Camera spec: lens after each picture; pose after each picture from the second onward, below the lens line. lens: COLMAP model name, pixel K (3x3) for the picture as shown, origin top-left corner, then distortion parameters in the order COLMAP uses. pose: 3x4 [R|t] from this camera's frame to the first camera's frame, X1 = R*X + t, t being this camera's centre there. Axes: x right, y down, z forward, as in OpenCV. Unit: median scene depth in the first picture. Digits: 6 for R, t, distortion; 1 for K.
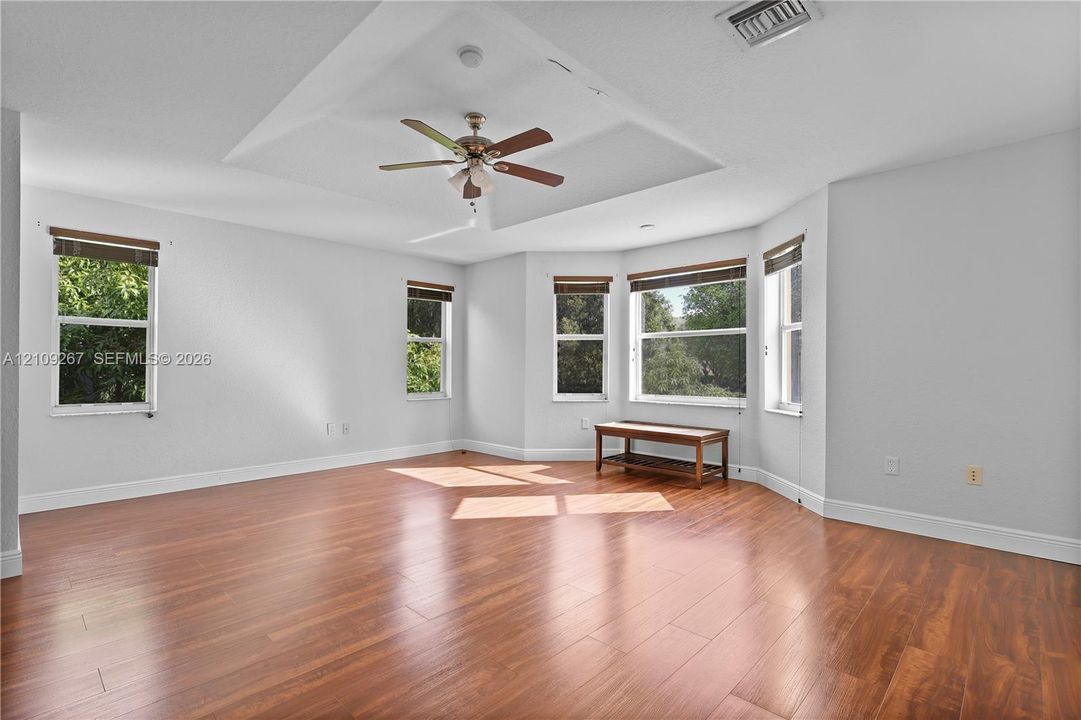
lens RADIAL K [[502.8, 0, 540.3], [0, 502.8, 366.7], [0, 0, 1]] dist [0.000290, 0.000127]
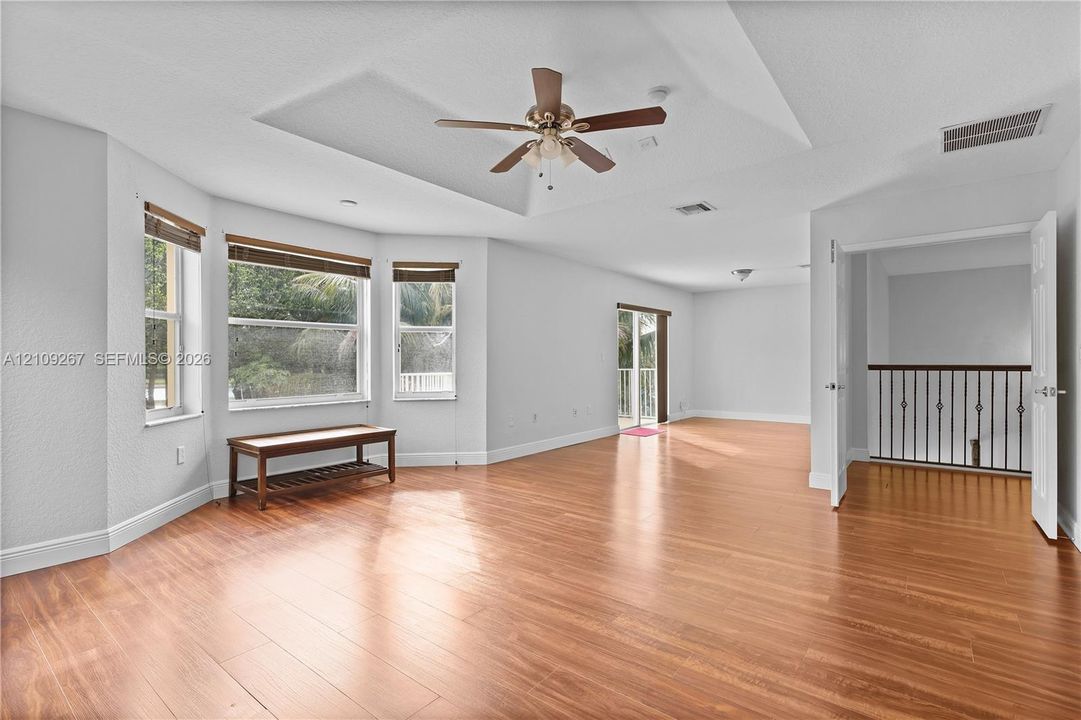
lens RADIAL K [[502.8, 0, 540.3], [0, 502.8, 366.7], [0, 0, 1]] dist [0.000290, 0.000127]
pose [[-0.094015, -0.012770, 0.995489, -0.821686], [0.000573, 0.999917, 0.012881, -0.004800], [-0.995571, 0.001781, -0.093999, 0.890946]]
